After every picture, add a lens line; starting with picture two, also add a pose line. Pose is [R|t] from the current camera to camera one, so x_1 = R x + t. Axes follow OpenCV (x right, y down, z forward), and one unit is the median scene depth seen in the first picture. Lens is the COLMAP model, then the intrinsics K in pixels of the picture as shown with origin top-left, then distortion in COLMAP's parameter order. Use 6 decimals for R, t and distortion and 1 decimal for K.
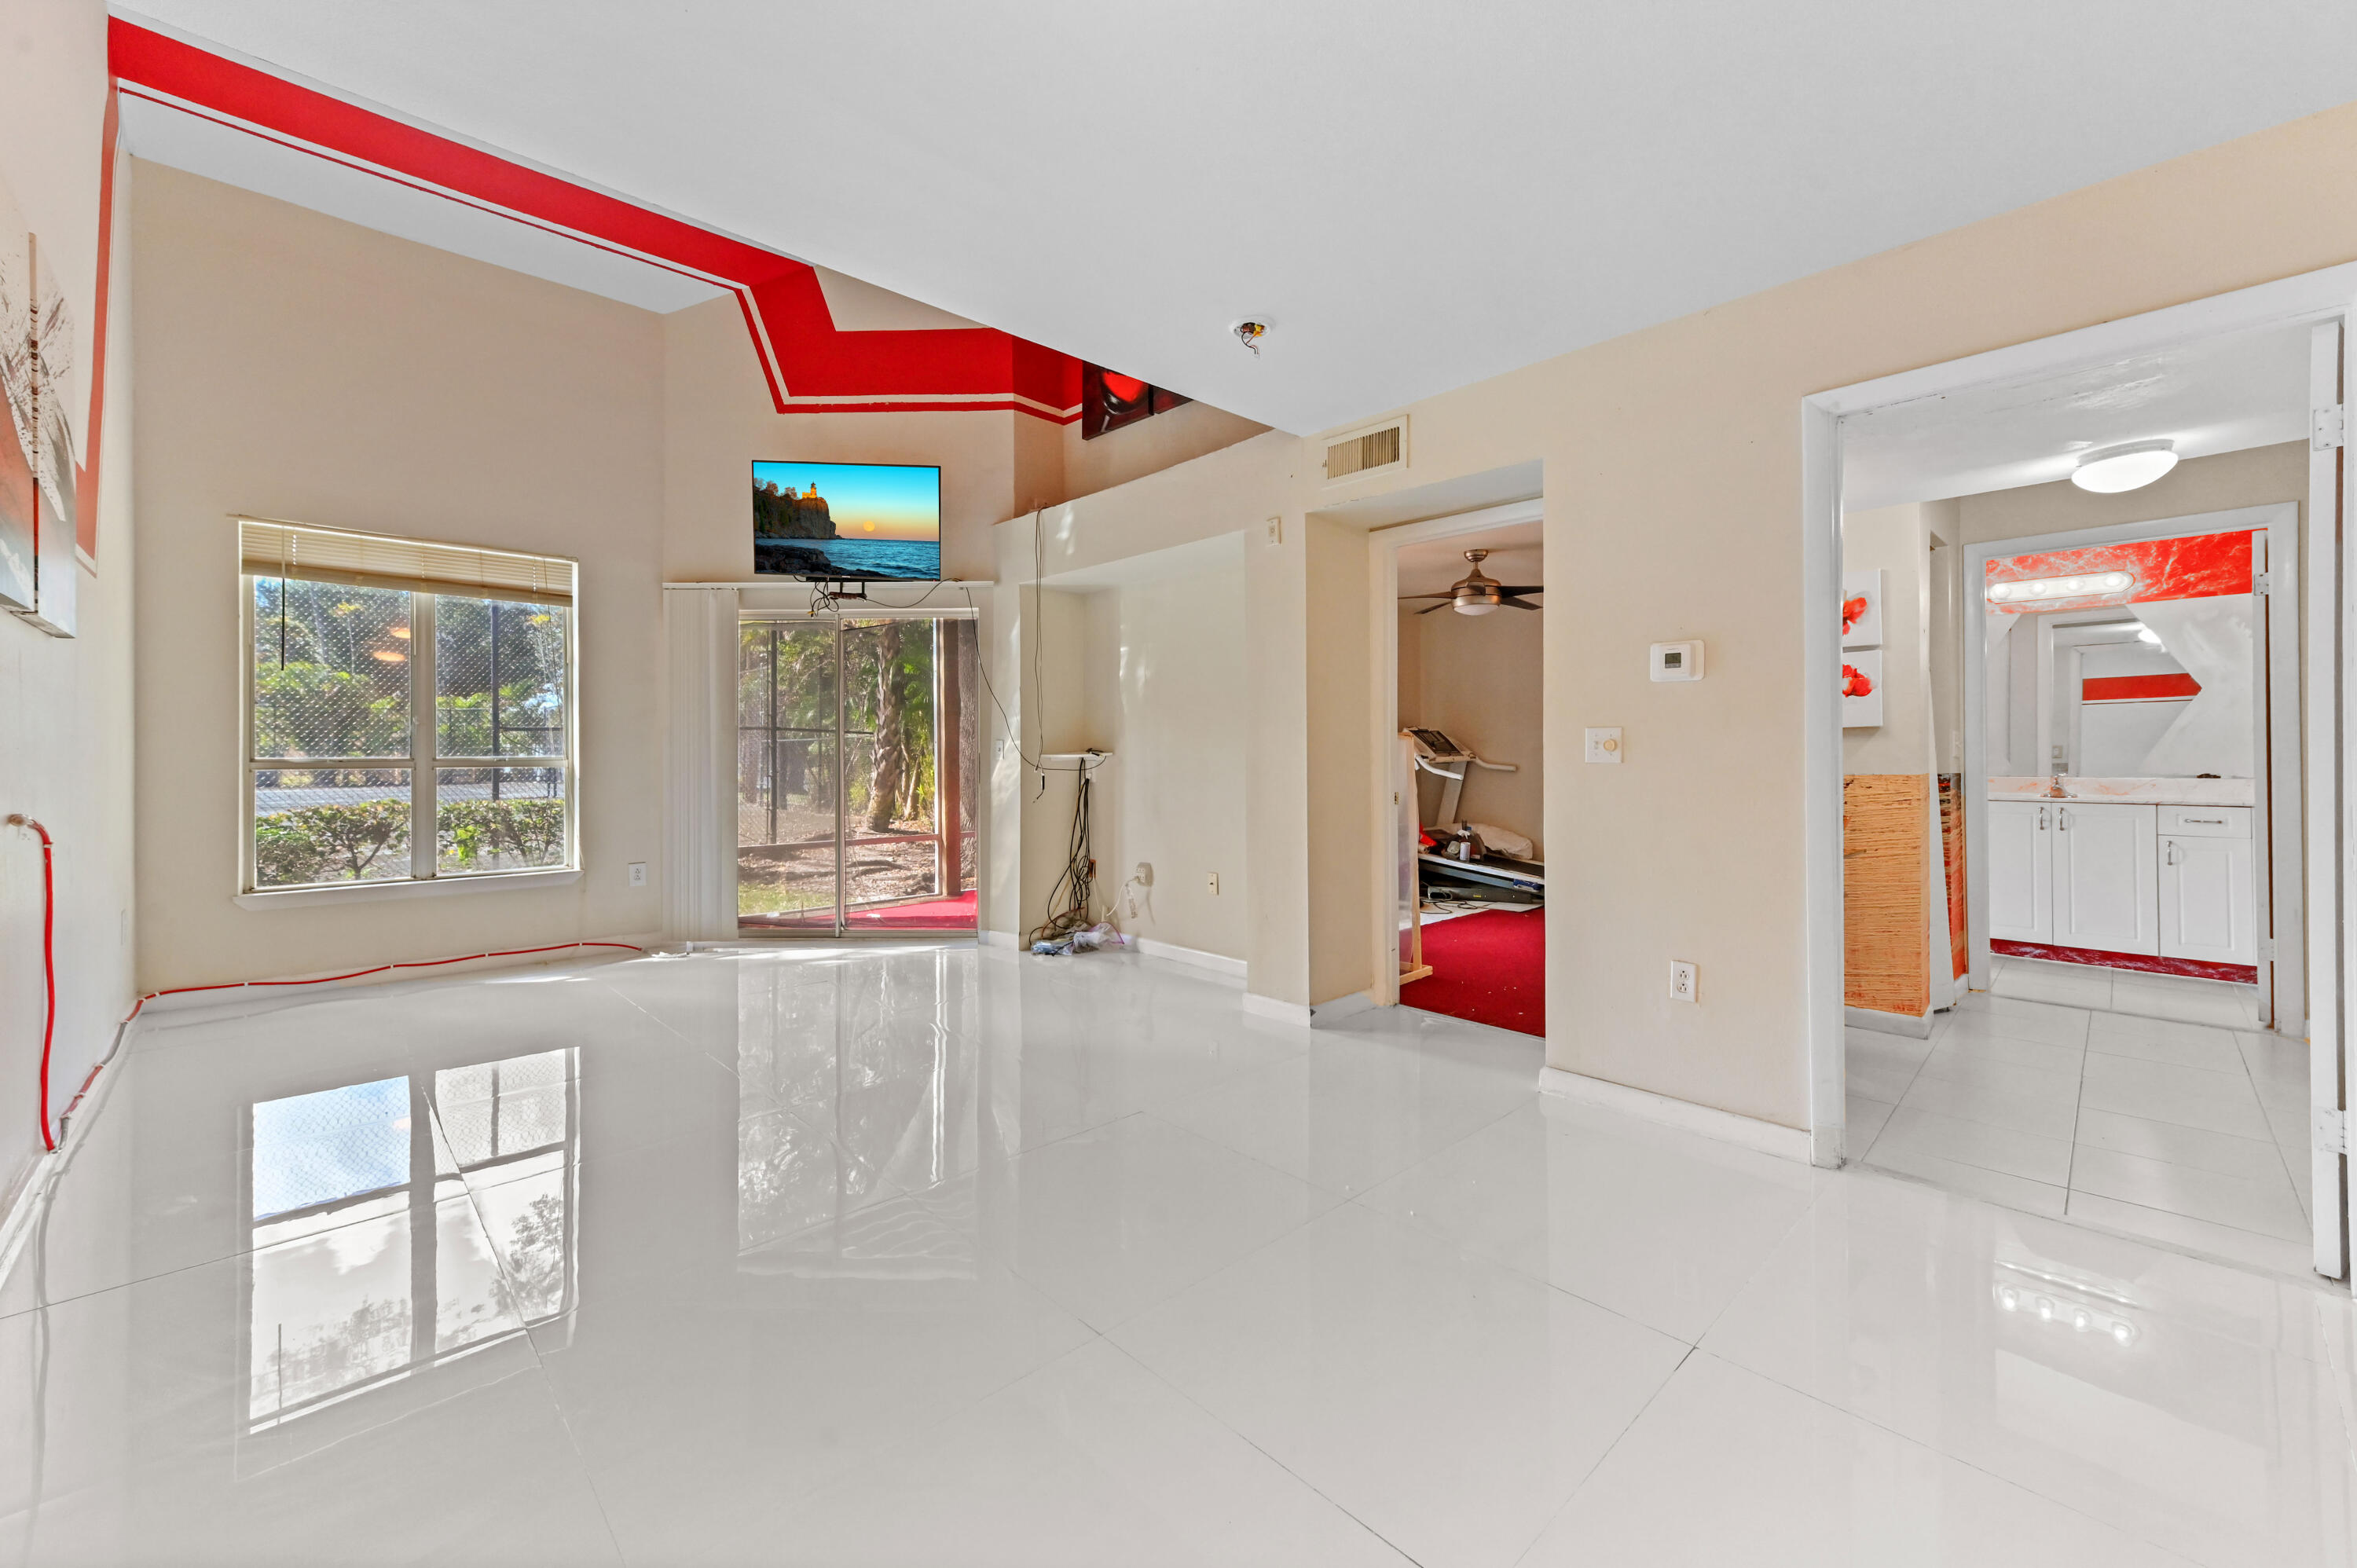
lens RADIAL K [[926.7, 0, 1165.4], [0, 926.7, 746.1], [0, 0, 1]] dist [0.025262, -0.000192]
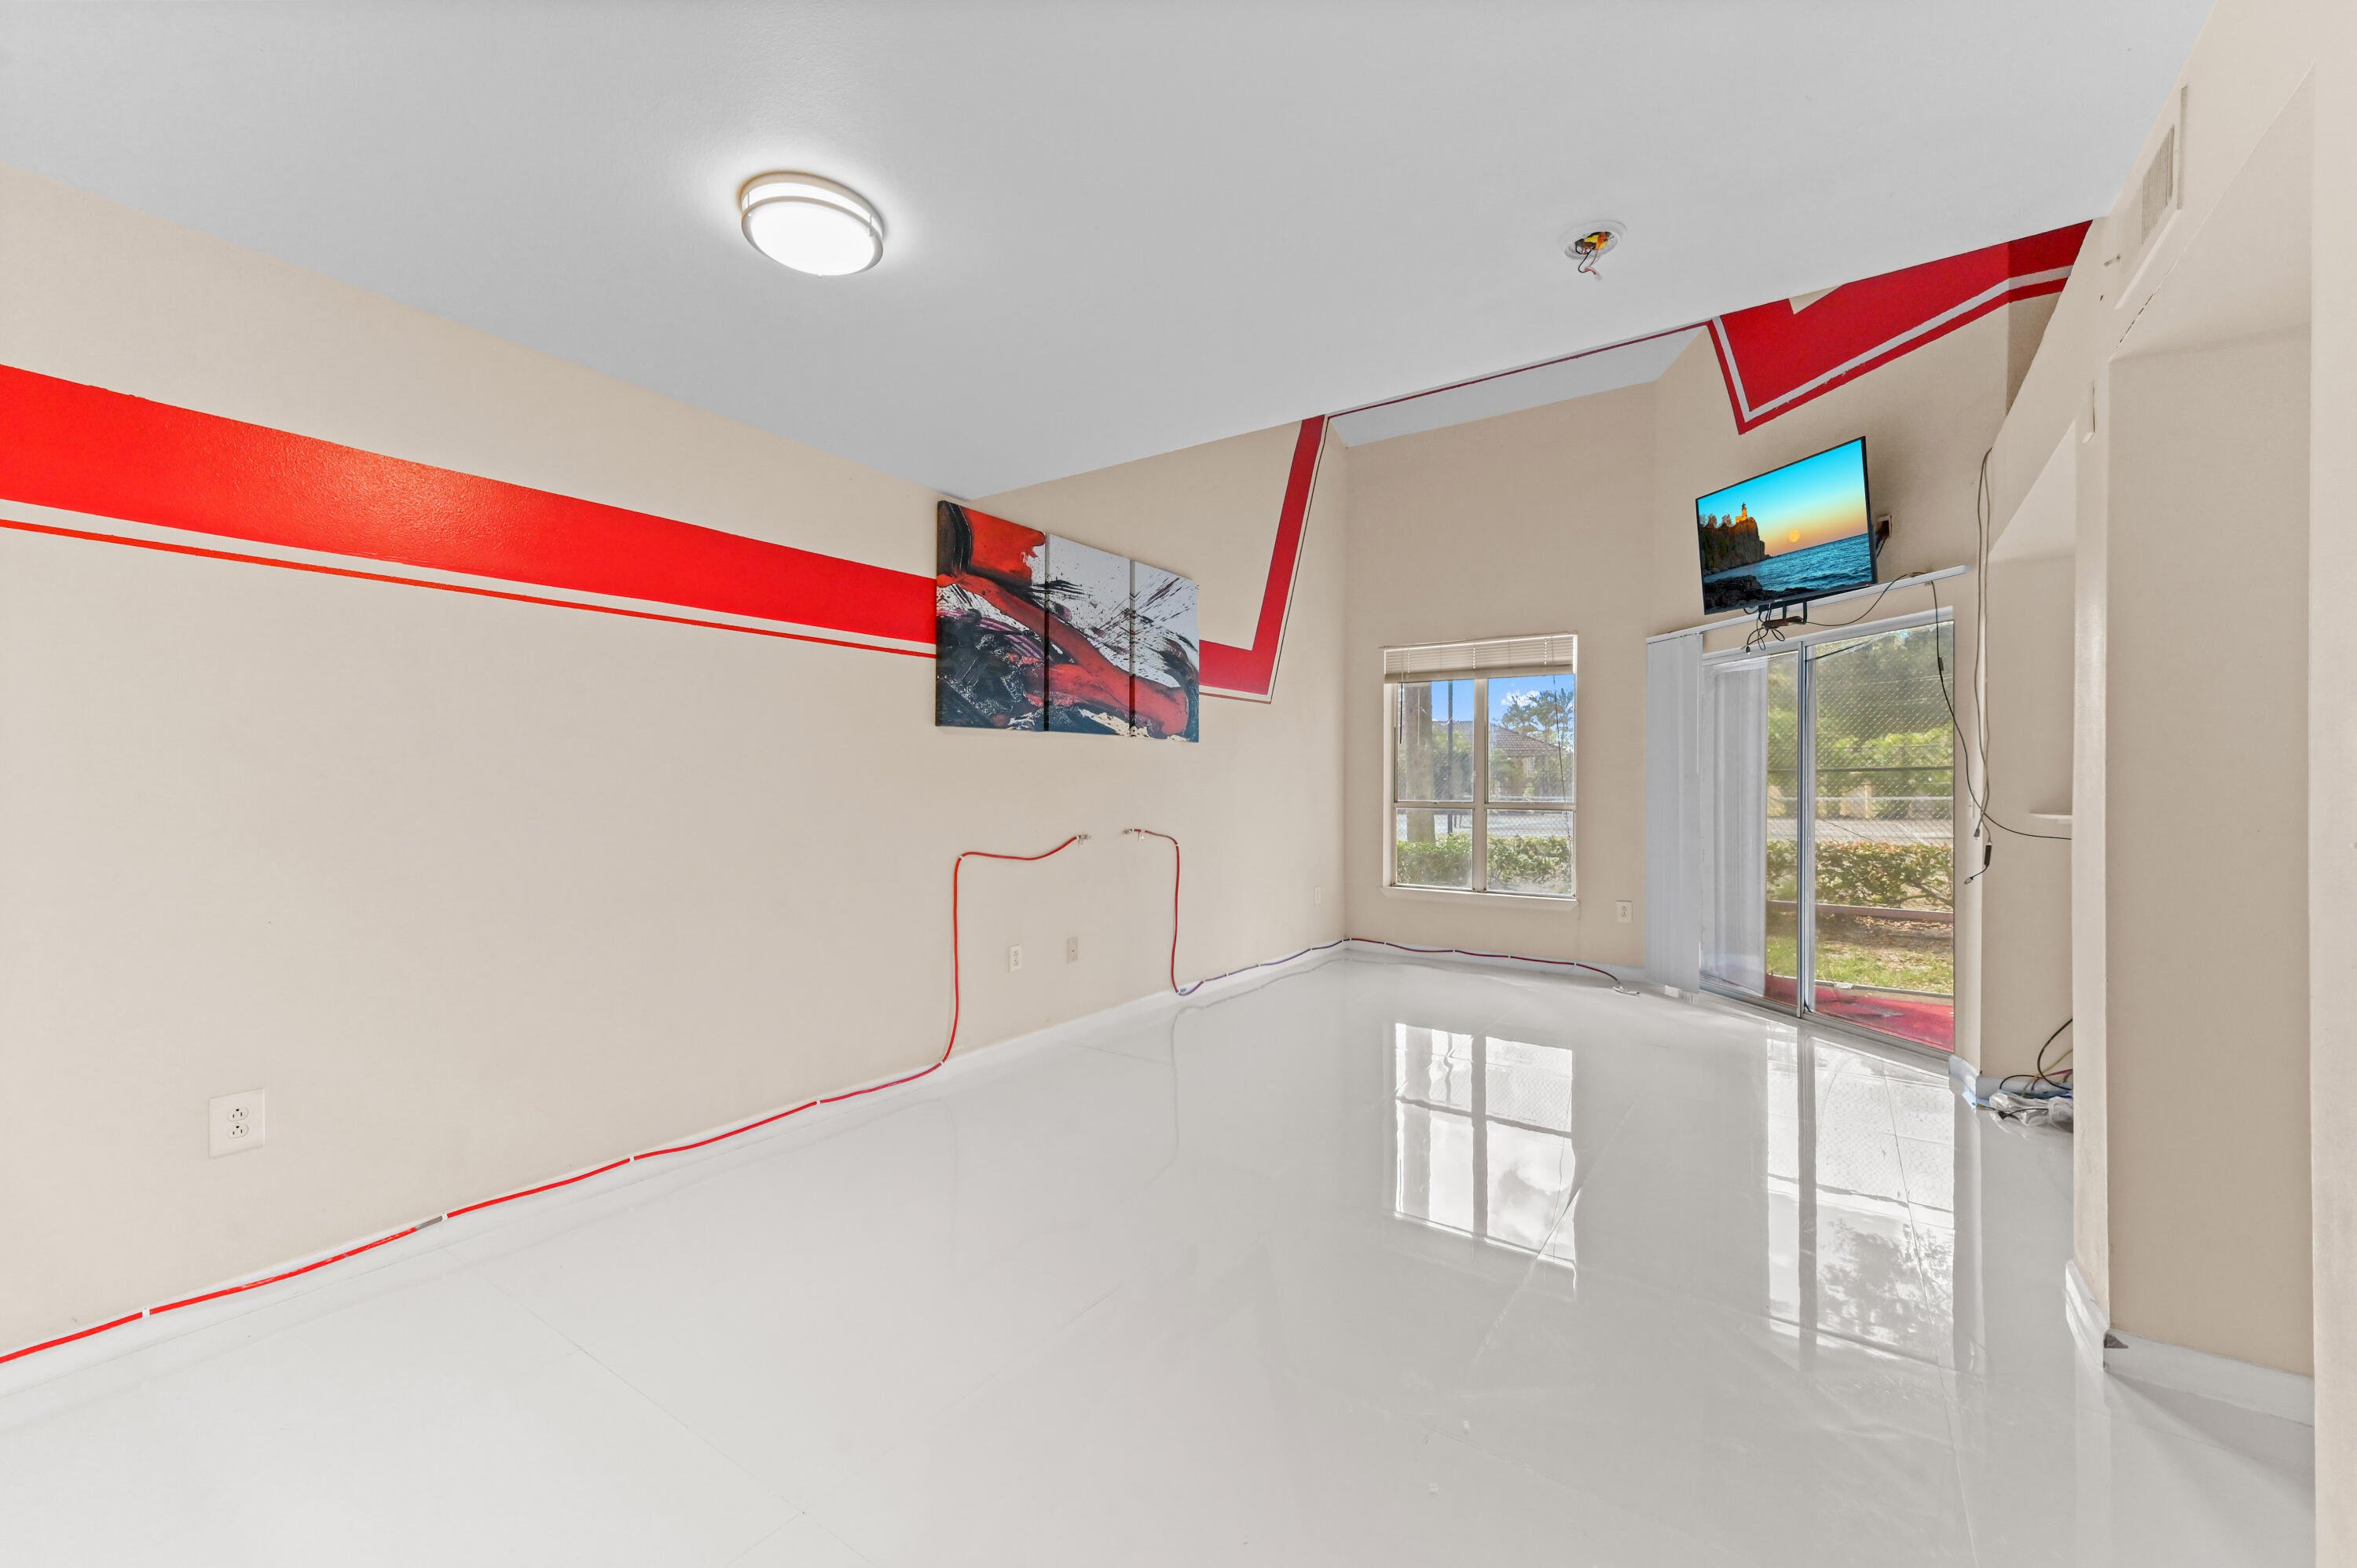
lens RADIAL K [[930.6, 0, 1178.5], [0, 930.6, 784.0], [0, 0, 1]] dist [0.000354, 0.000026]
pose [[0.211950, 0.002375, -0.977278, 0.377234], [0.000913, 0.999996, 0.002628, -0.014260], [0.977280, -0.001449, 0.211947, 0.269200]]
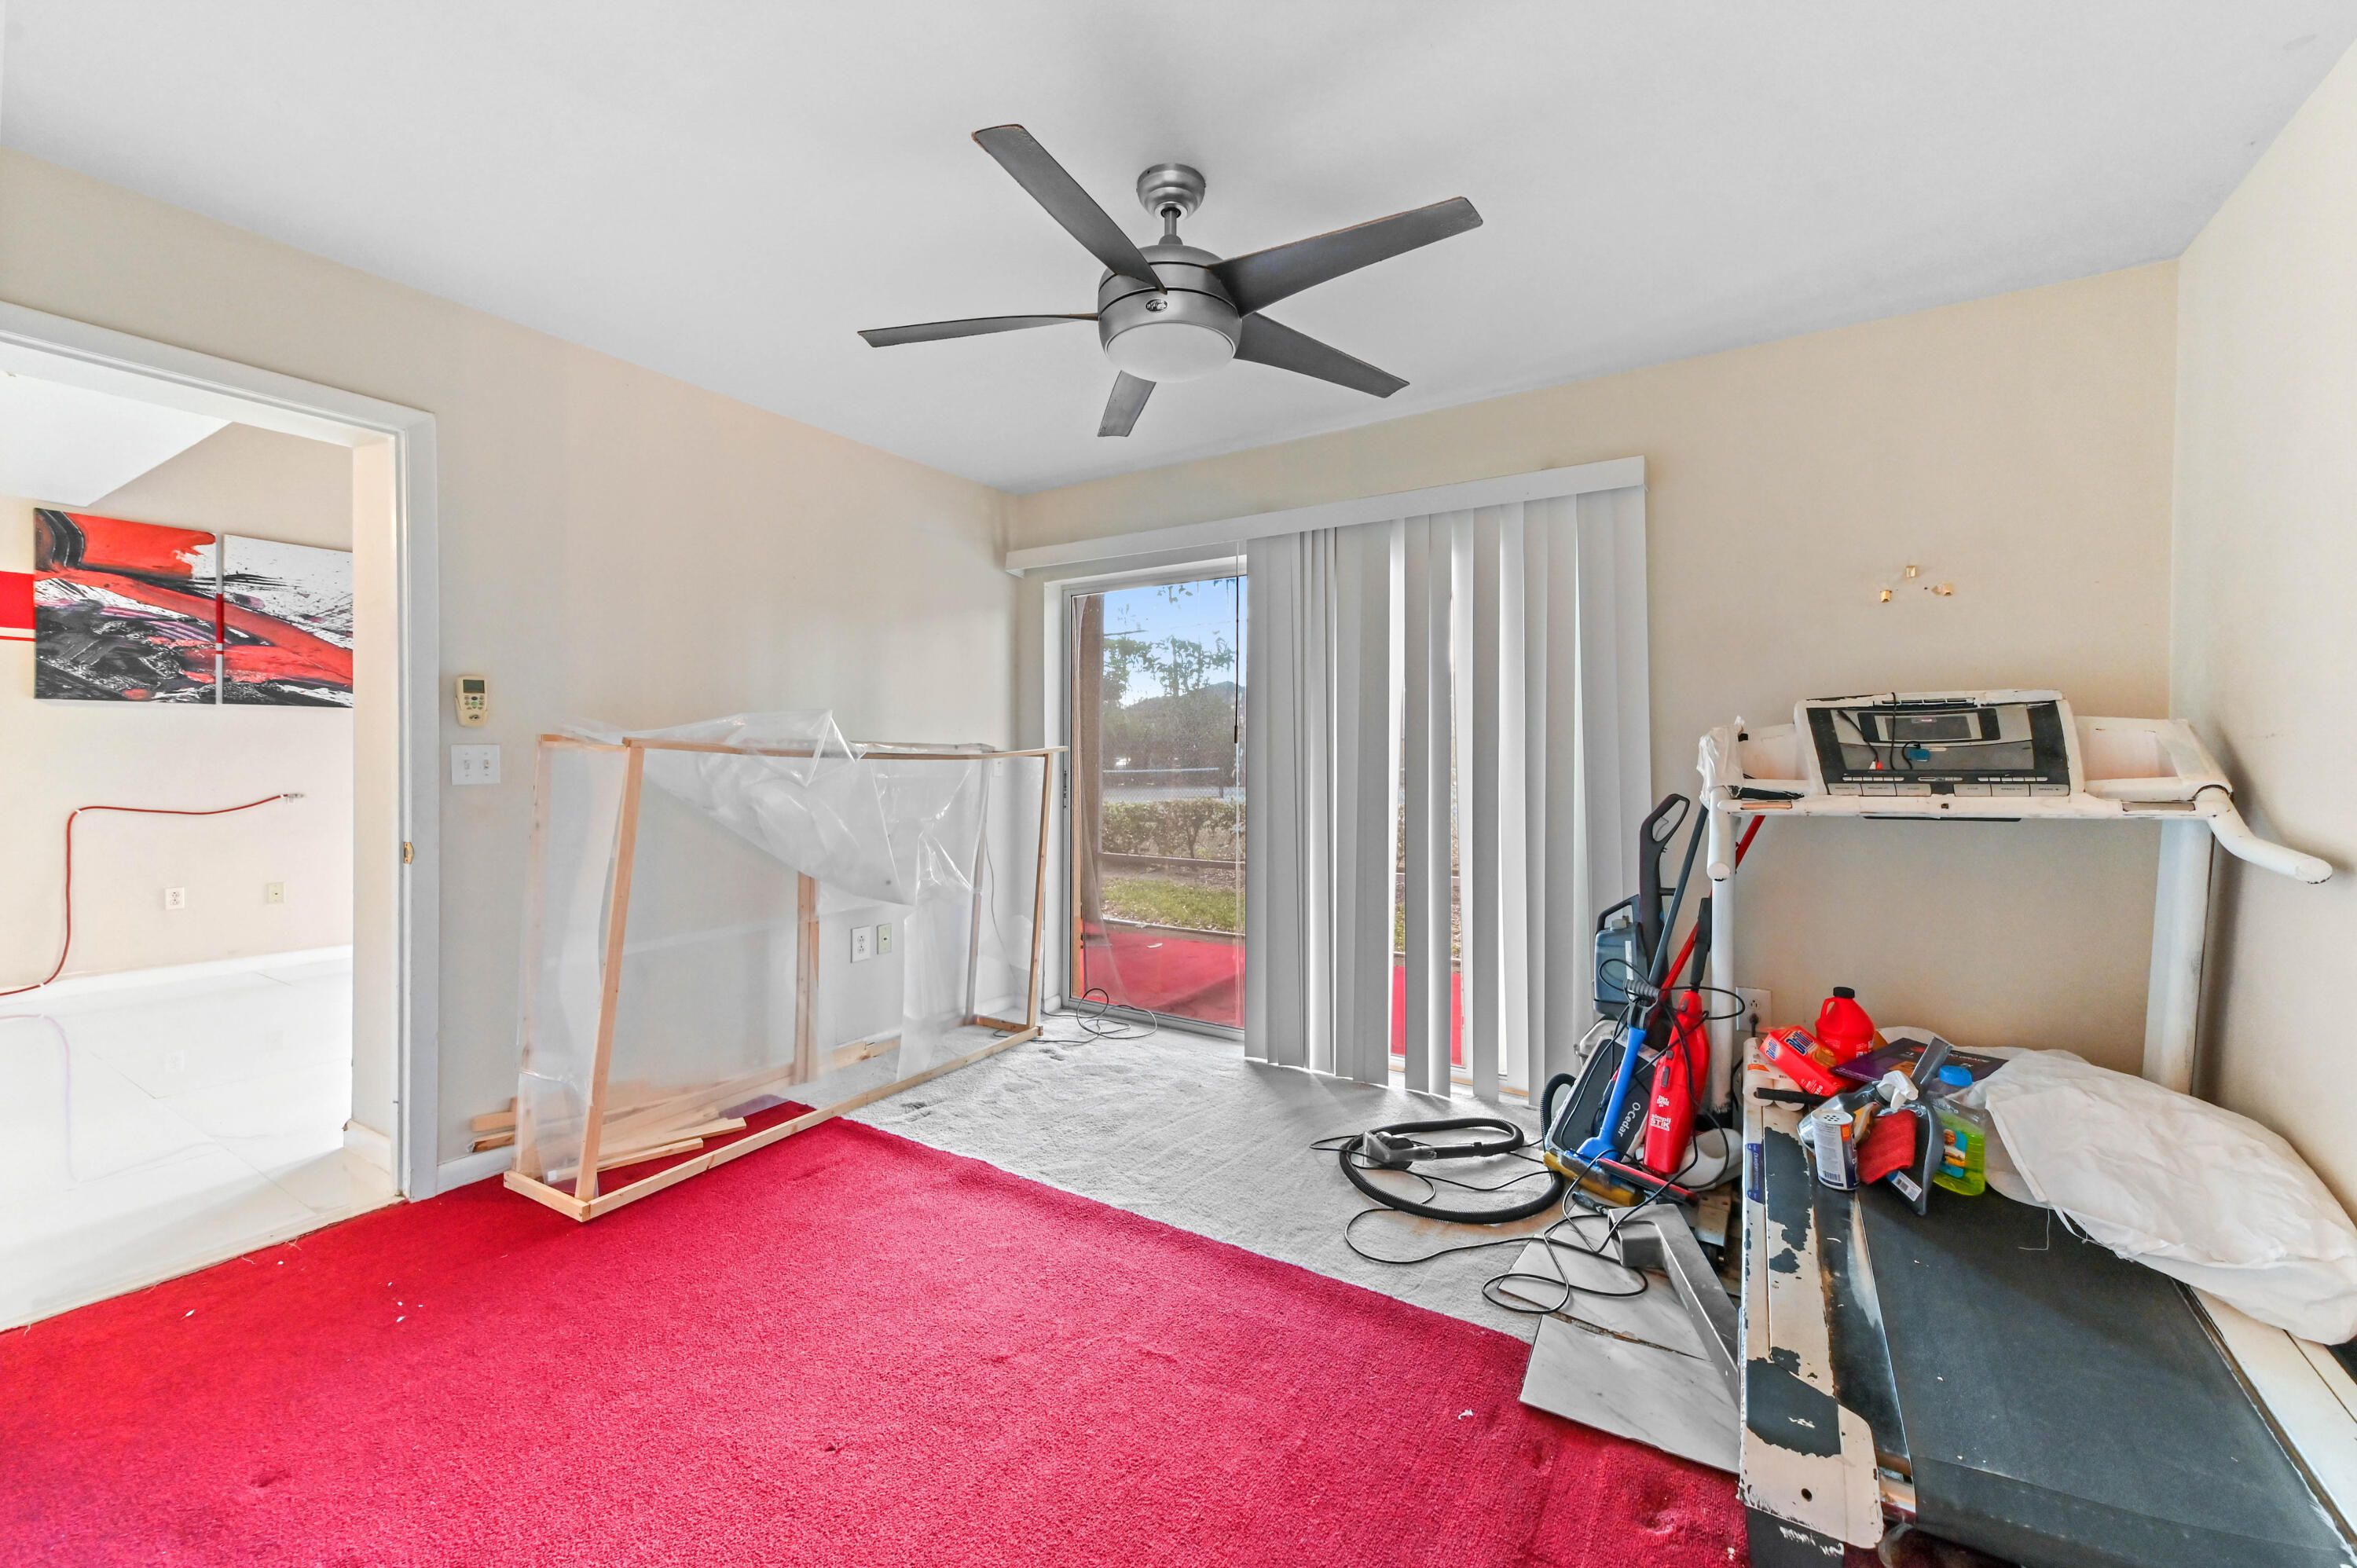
lens RADIAL K [[918.7, 0, 1182.1], [0, 918.7, 764.7], [0, 0, 1]] dist [0.000431, -0.000060]
pose [[0.264434, 0.007763, -0.964373, 0.704654], [0.002775, 0.999957, 0.008810, -0.002372], [0.964400, -0.005006, 0.264401, 0.991325]]
